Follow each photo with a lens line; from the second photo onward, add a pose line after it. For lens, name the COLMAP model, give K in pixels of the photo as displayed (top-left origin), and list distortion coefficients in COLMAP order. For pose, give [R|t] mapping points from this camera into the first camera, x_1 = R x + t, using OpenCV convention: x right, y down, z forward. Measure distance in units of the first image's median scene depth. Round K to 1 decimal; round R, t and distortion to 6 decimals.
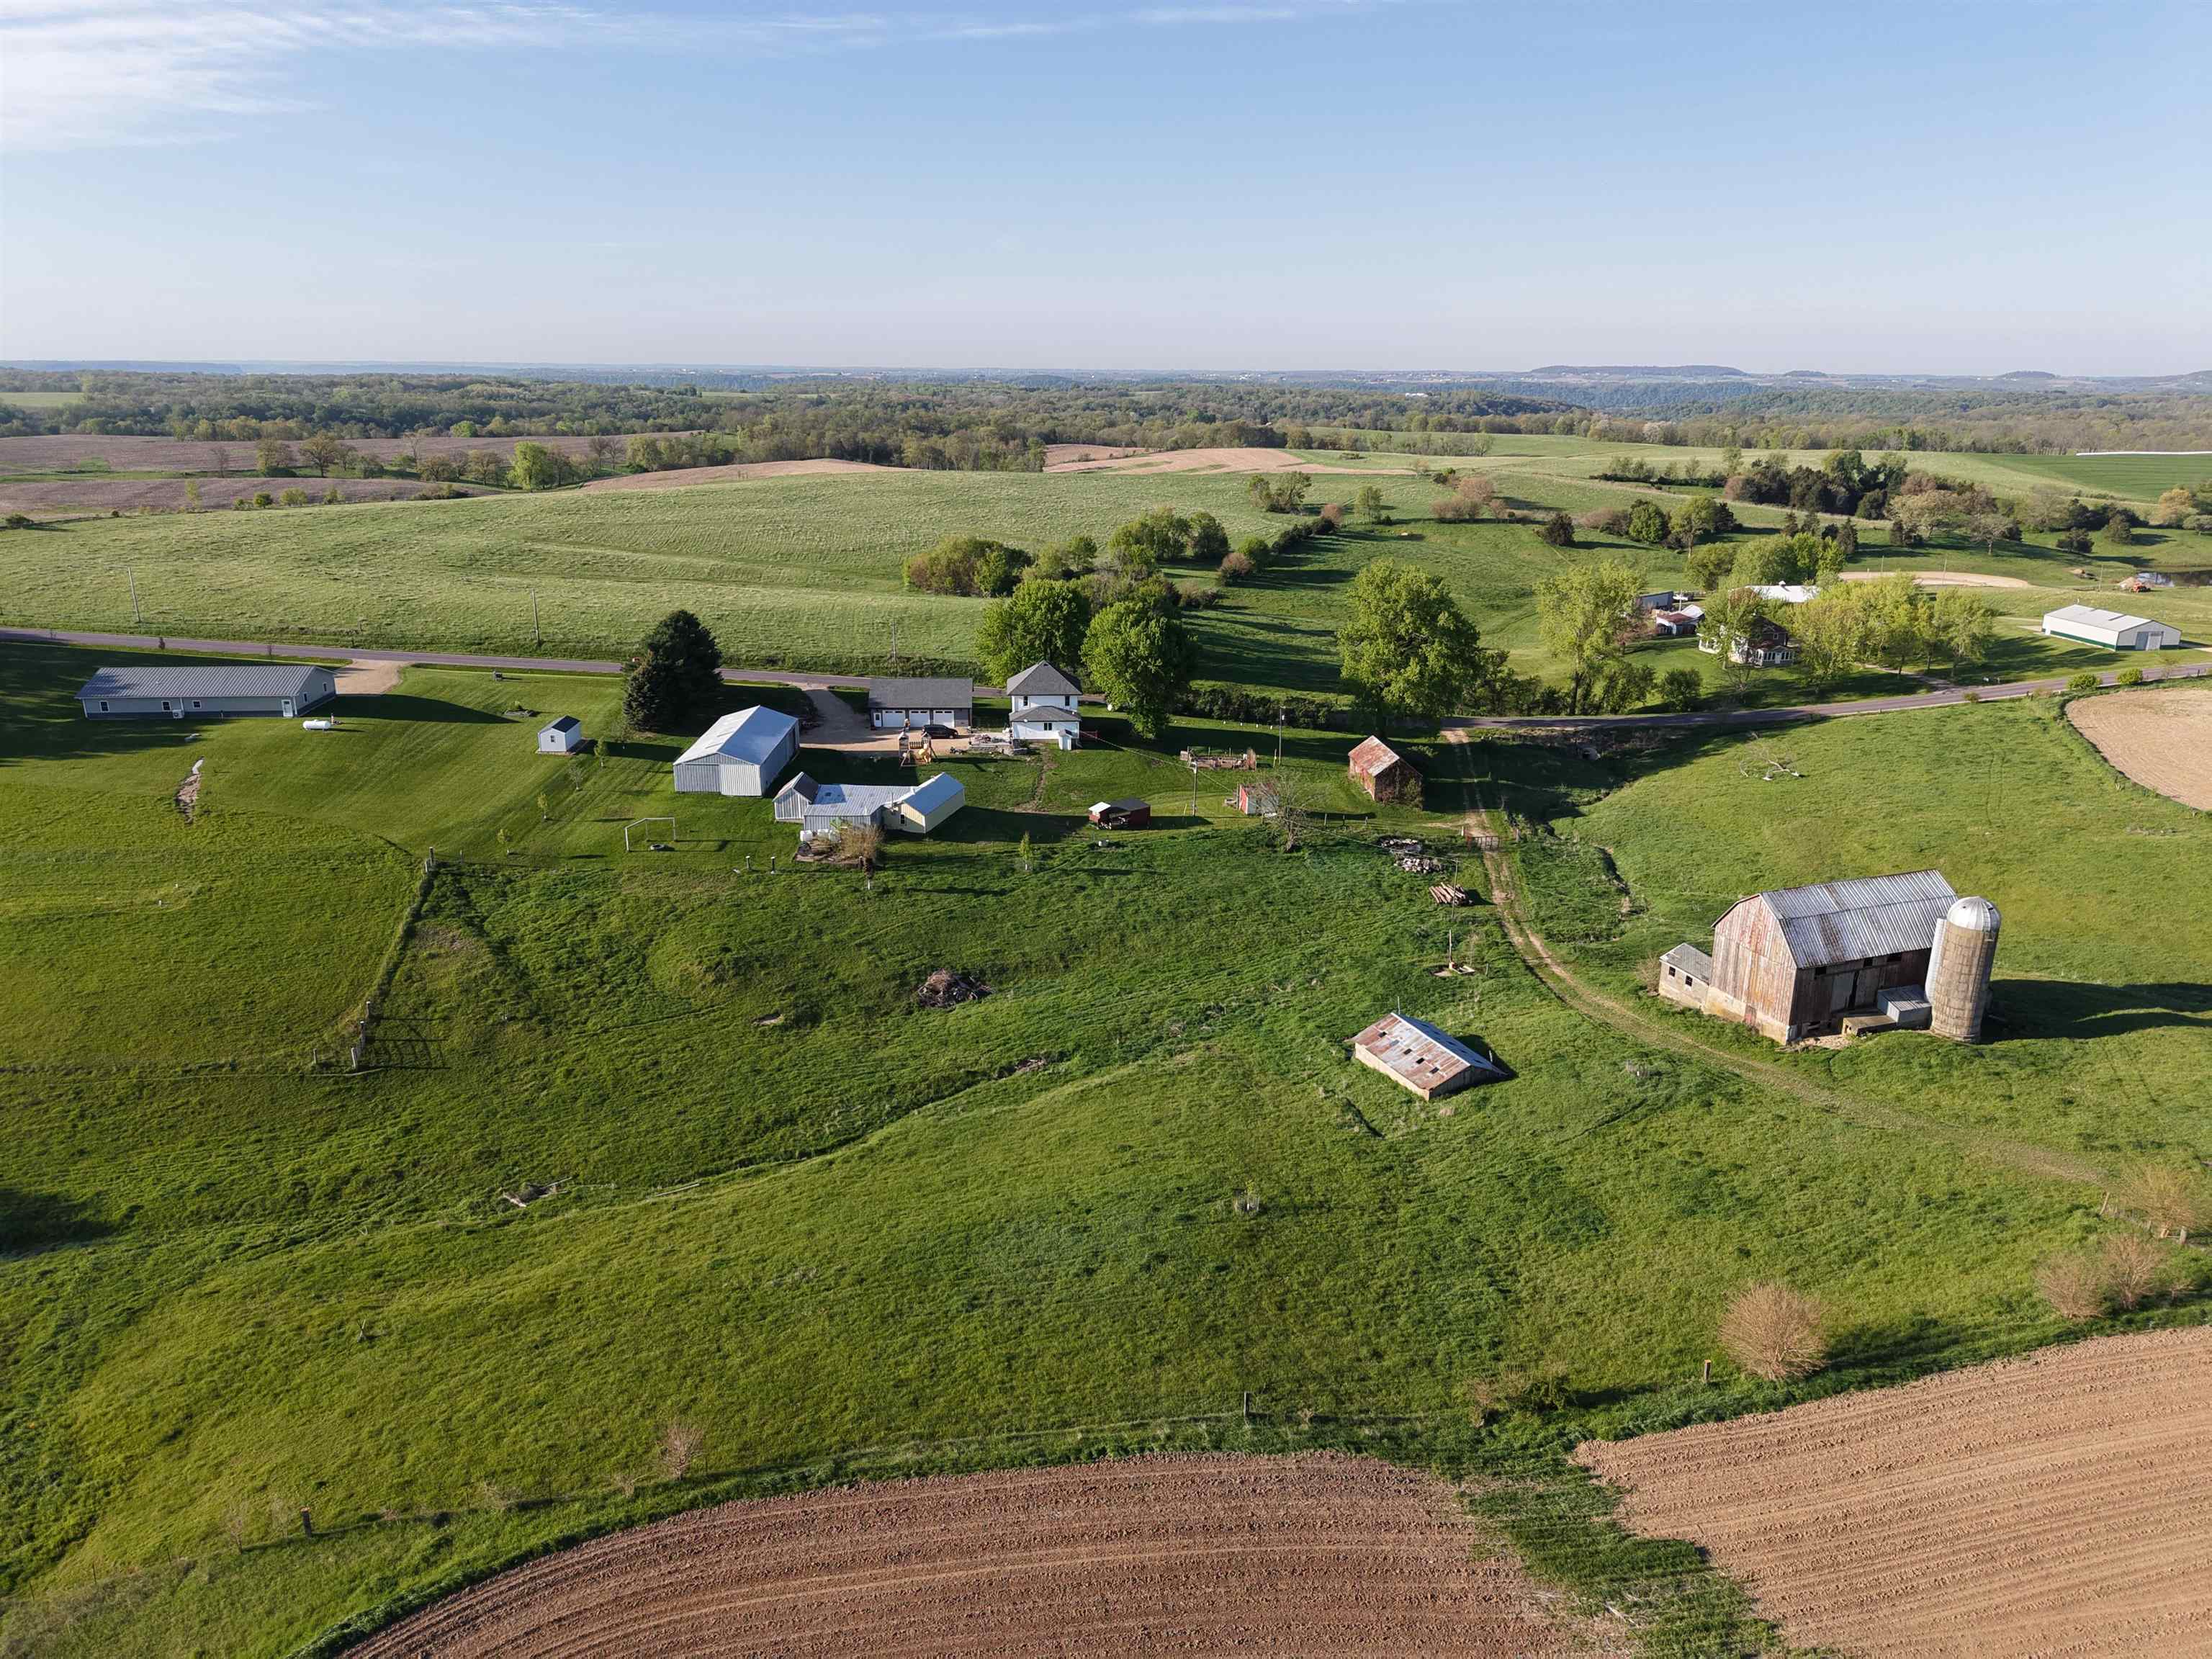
lens RADIAL K [[1464.0, 0, 1123.1], [0, 1464.0, 836.0], [0, 0, 1]] dist [0.025057, -0.020321]
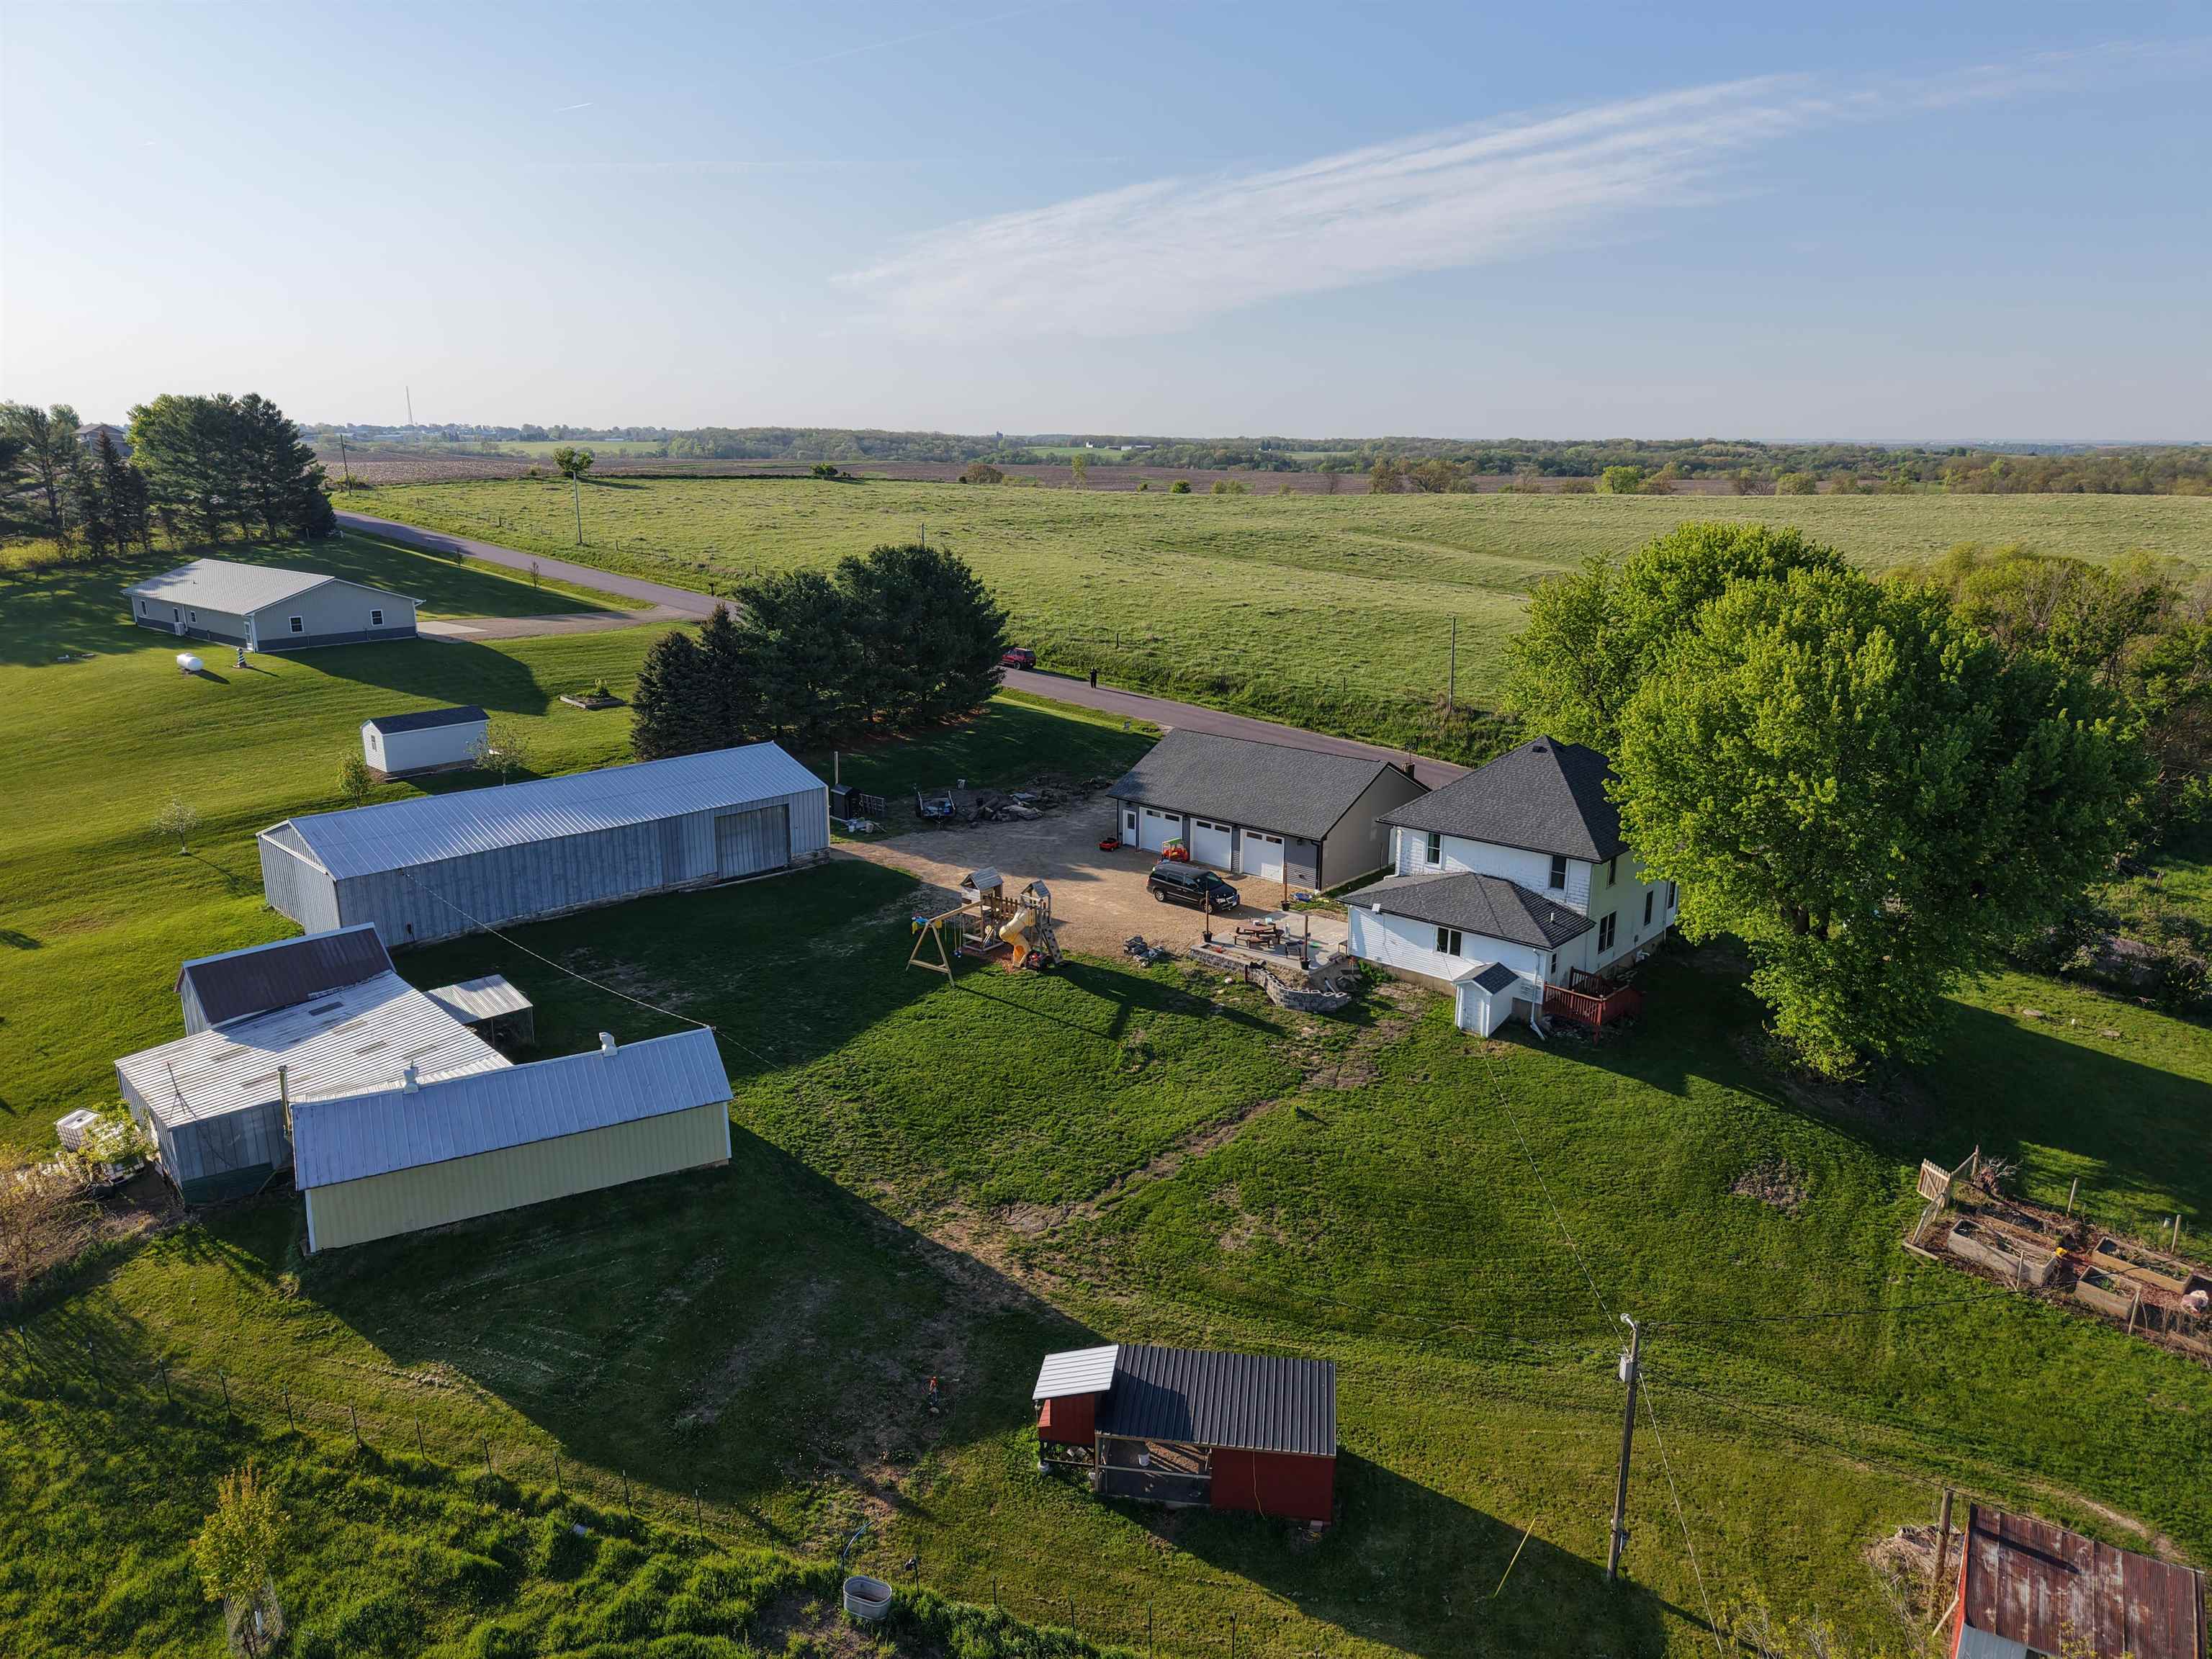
lens RADIAL K [[1464.0, 0, 1120.1], [0, 1464.0, 827.9], [0, 0, 1]] dist [0.025057, -0.020321]
pose [[0.695311, 0.172576, -0.697682, 0.109379], [-0.212133, 0.976774, 0.030200, -0.091604], [0.686689, 0.127003, 0.715771, 0.718955]]
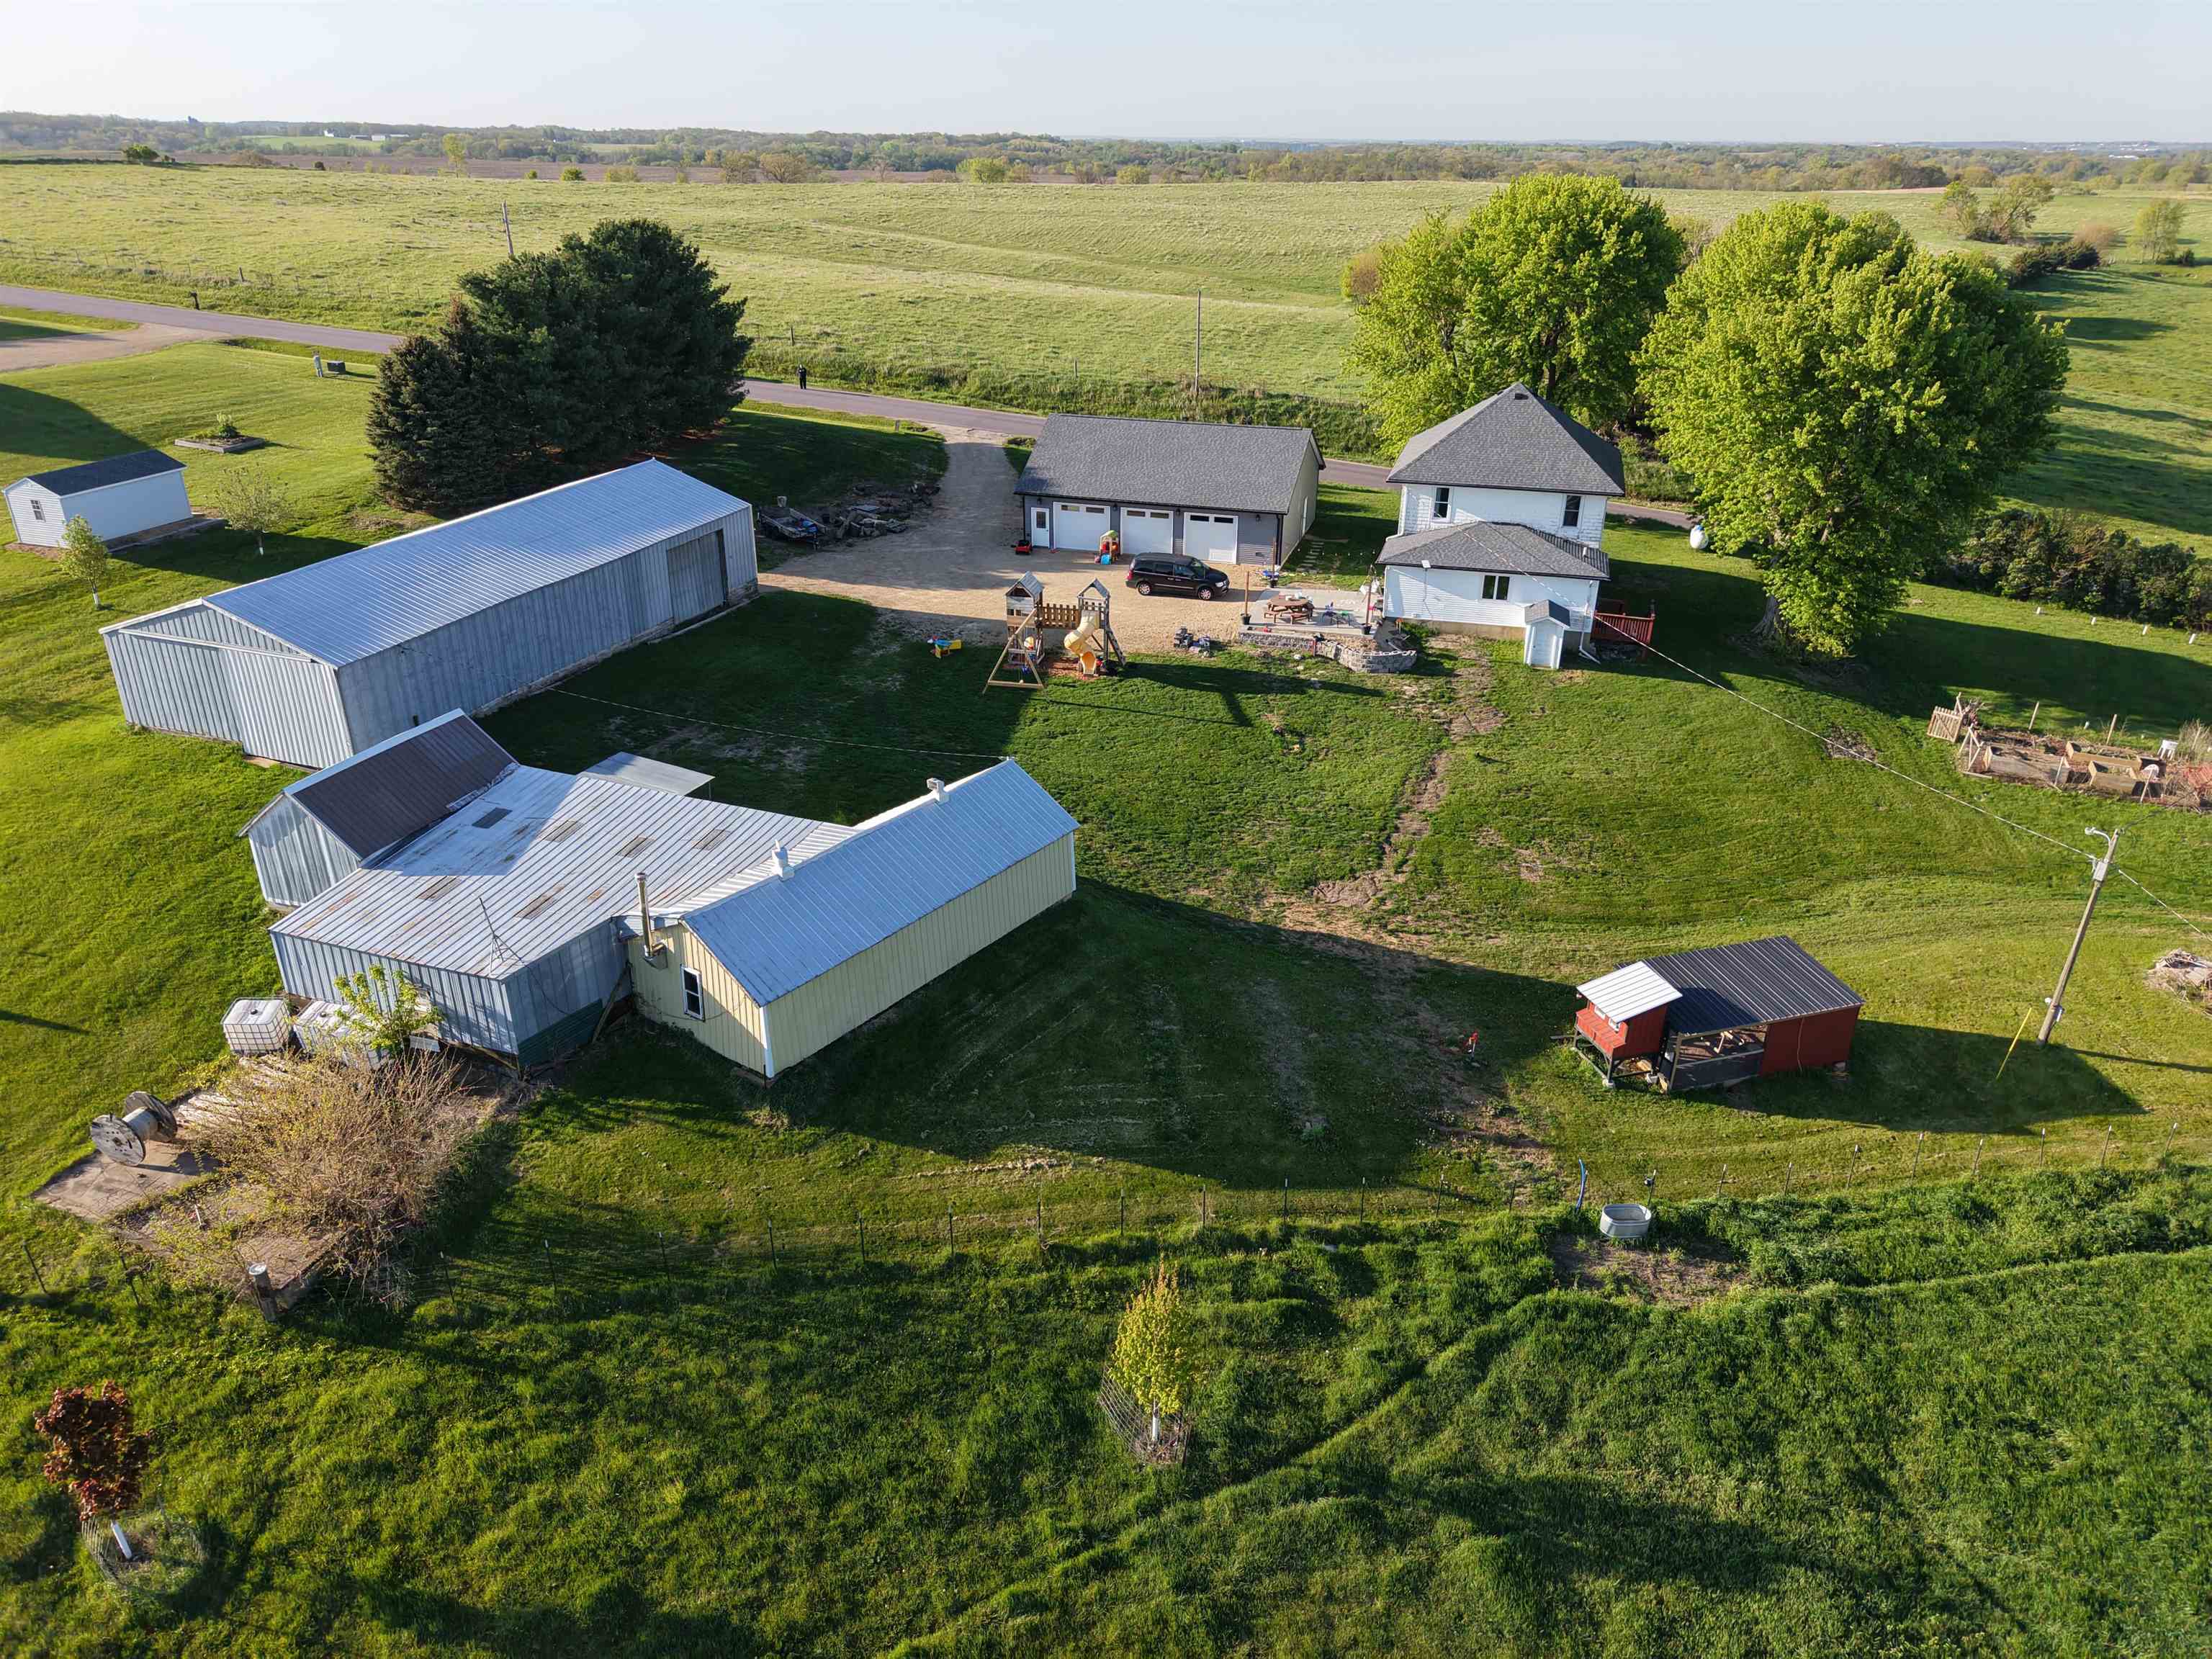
lens RADIAL K [[1464.0, 0, 1108.5], [0, 1464.0, 821.9], [0, 0, 1]] dist [0.025057, -0.020321]
pose [[0.934665, 0.144481, -0.324849, -0.018296], [-0.103641, 0.984744, 0.139781, -0.059530], [0.340089, -0.096981, 0.935379, 0.652660]]
